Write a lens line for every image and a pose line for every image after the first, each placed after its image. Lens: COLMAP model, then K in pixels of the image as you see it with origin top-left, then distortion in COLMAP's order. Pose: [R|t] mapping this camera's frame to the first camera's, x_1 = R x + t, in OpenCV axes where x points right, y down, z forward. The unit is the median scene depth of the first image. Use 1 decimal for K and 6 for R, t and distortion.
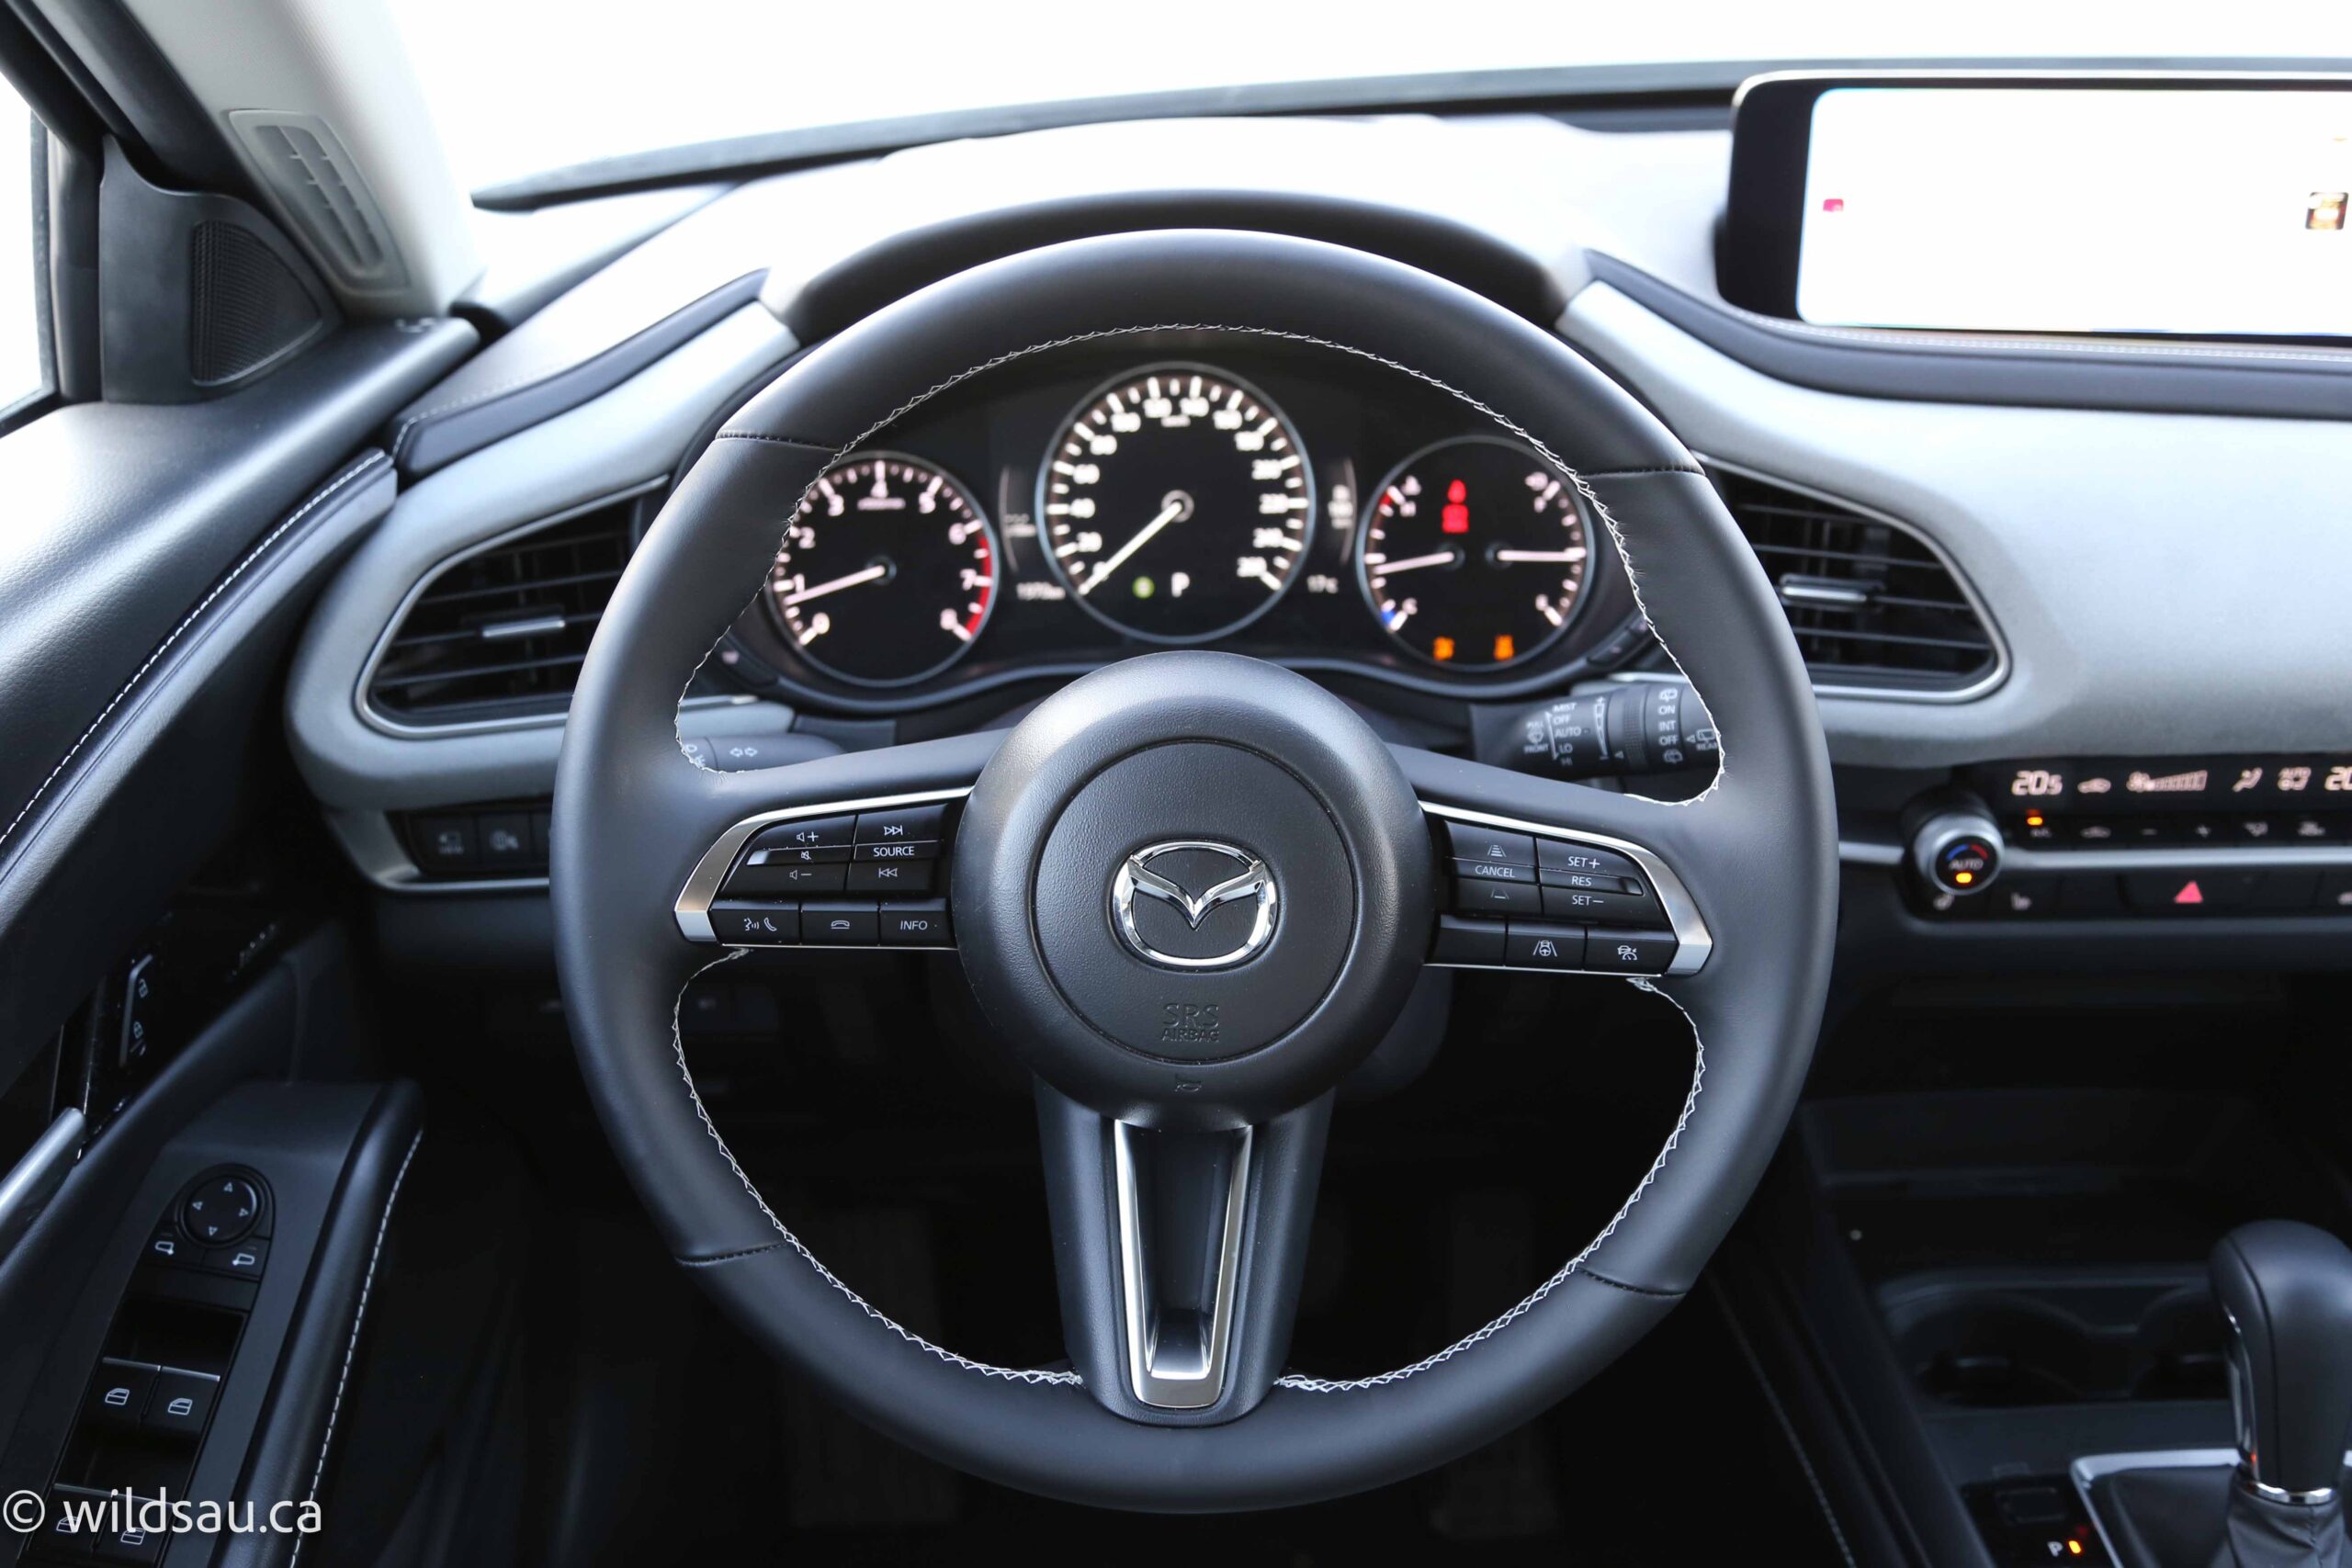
lens RADIAL K [[2295.6, 0, 1166.7], [0, 2295.6, 795.1], [0, 0, 1]] dist [-0.038035, 0.000000]
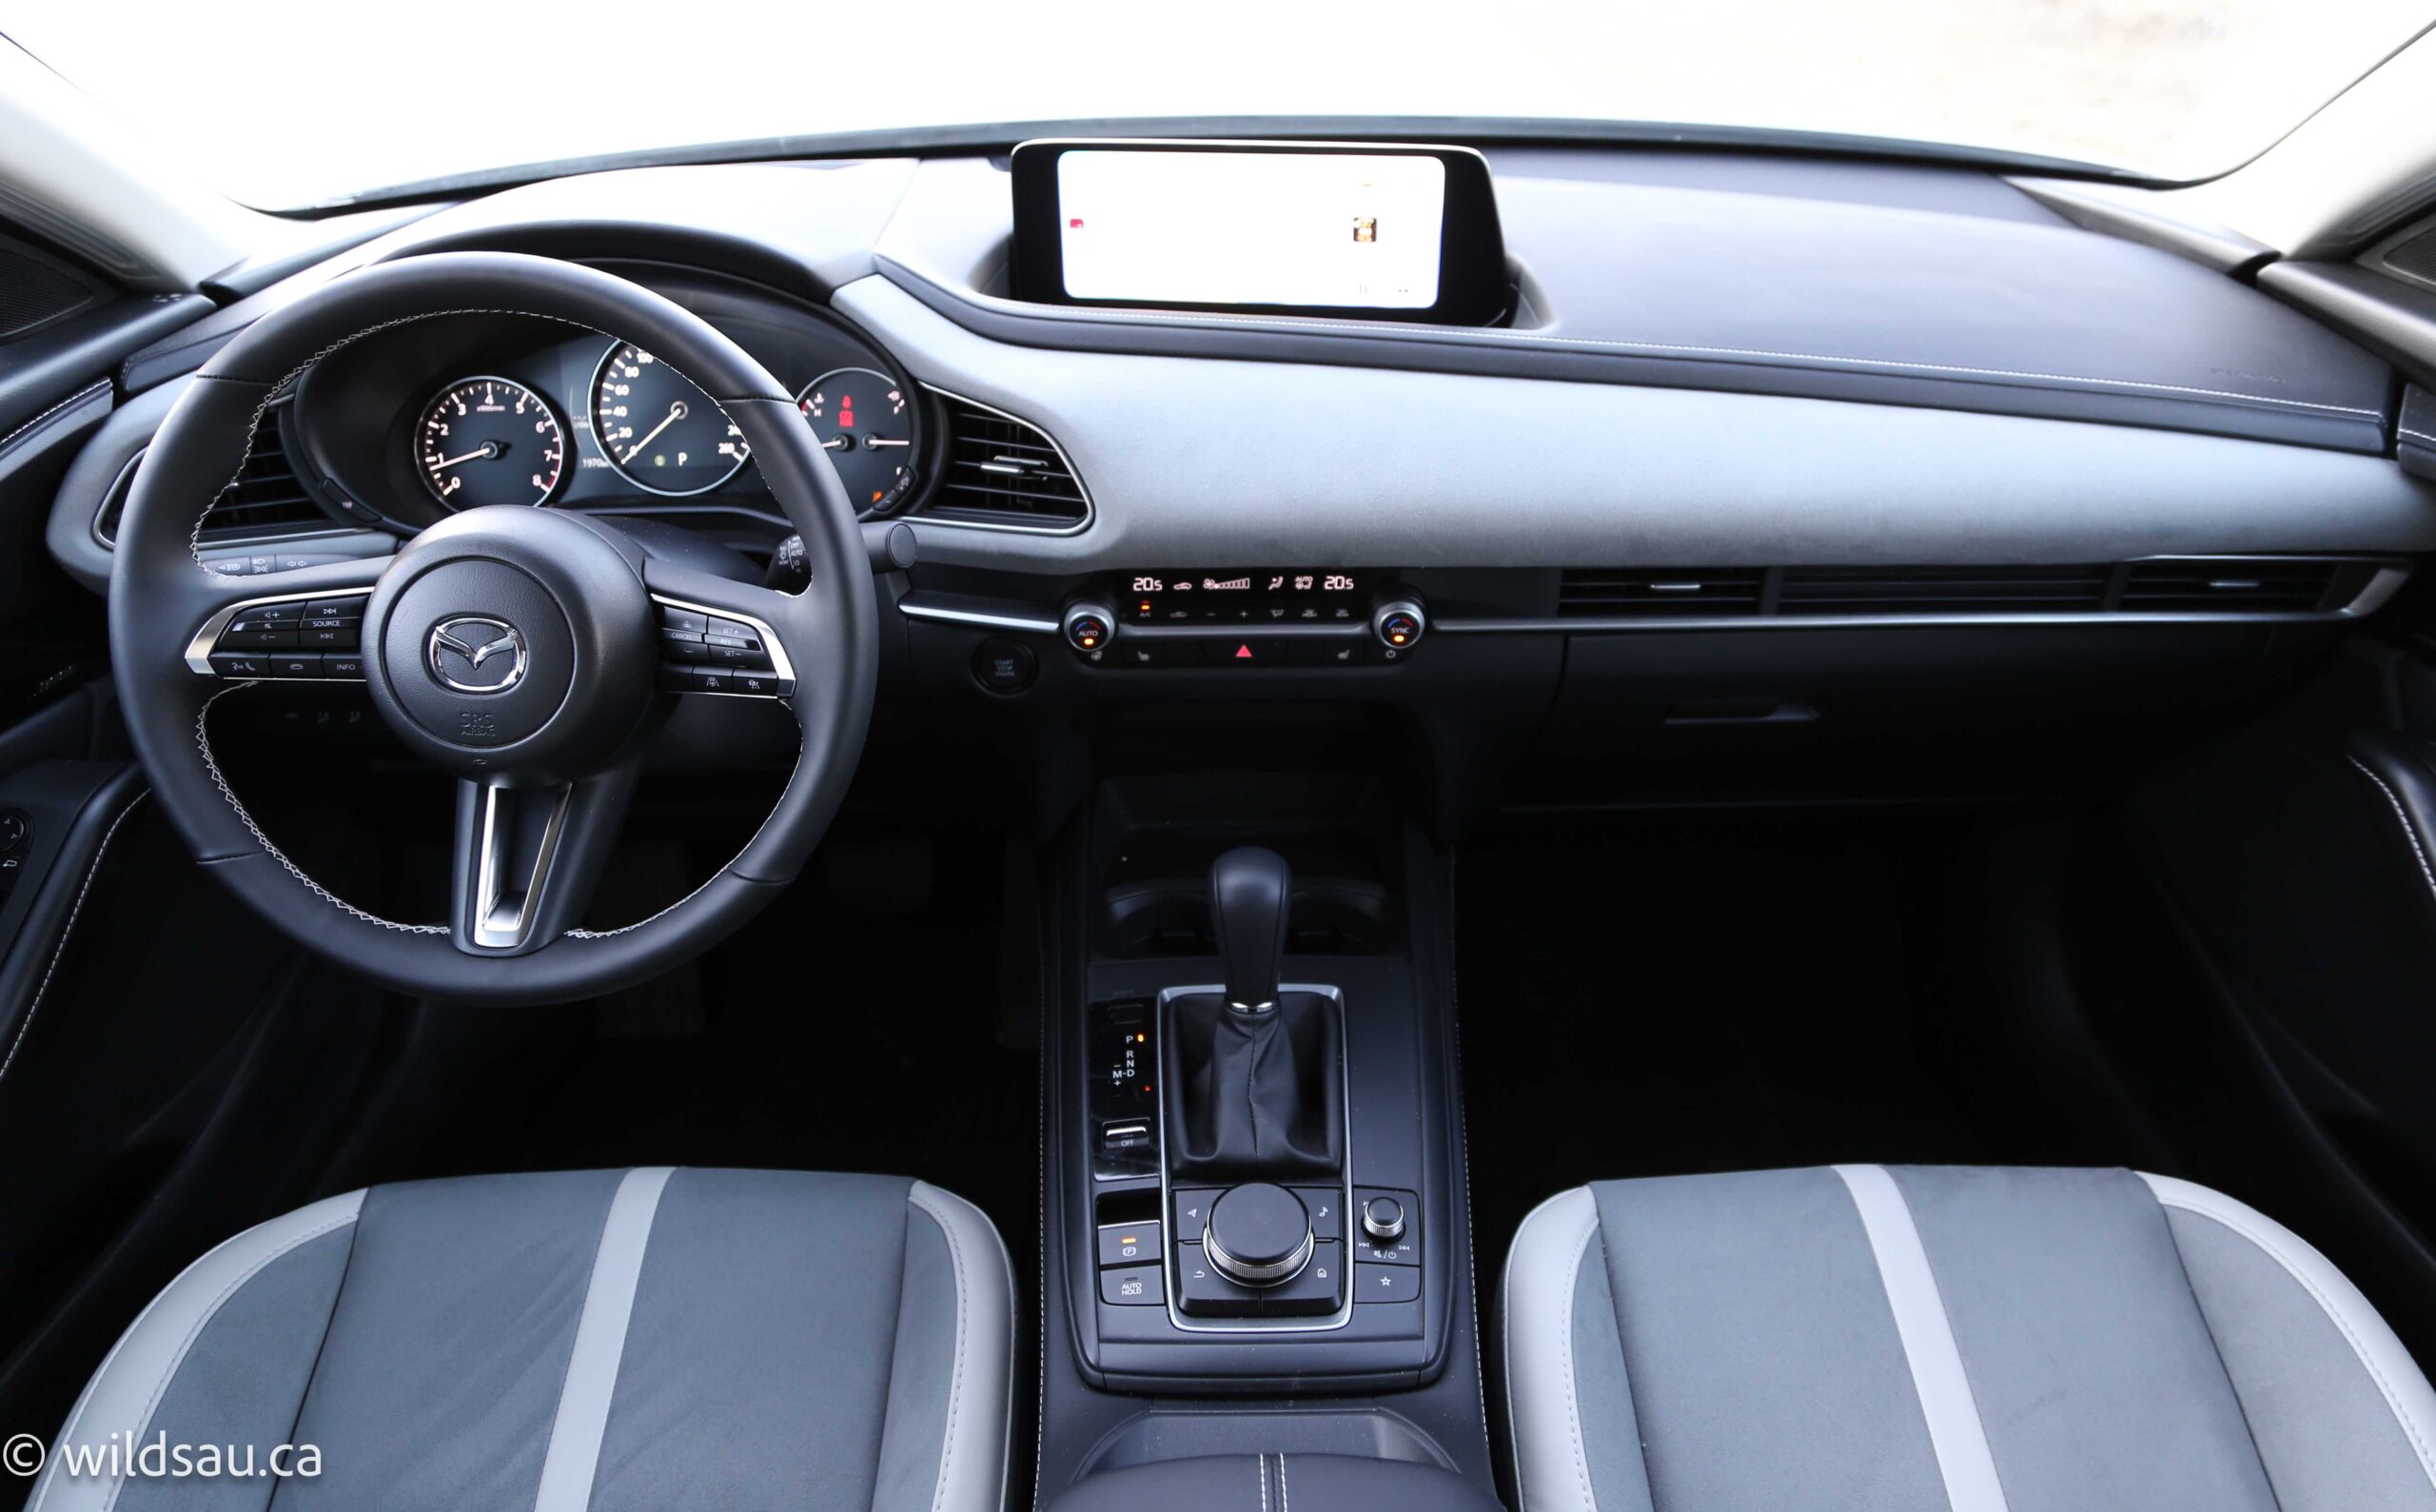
lens RADIAL K [[1528.8, 0, 1203.1], [0, 1528.8, 698.2], [0, 0, 1]] dist [-0.038839, 0.002906]
pose [[0.999582, 0.003560, 0.028674, 0.394981], [-0.005646, 0.997315, 0.073015, -0.004221], [-0.028338, -0.073146, 0.996919, -0.108466]]
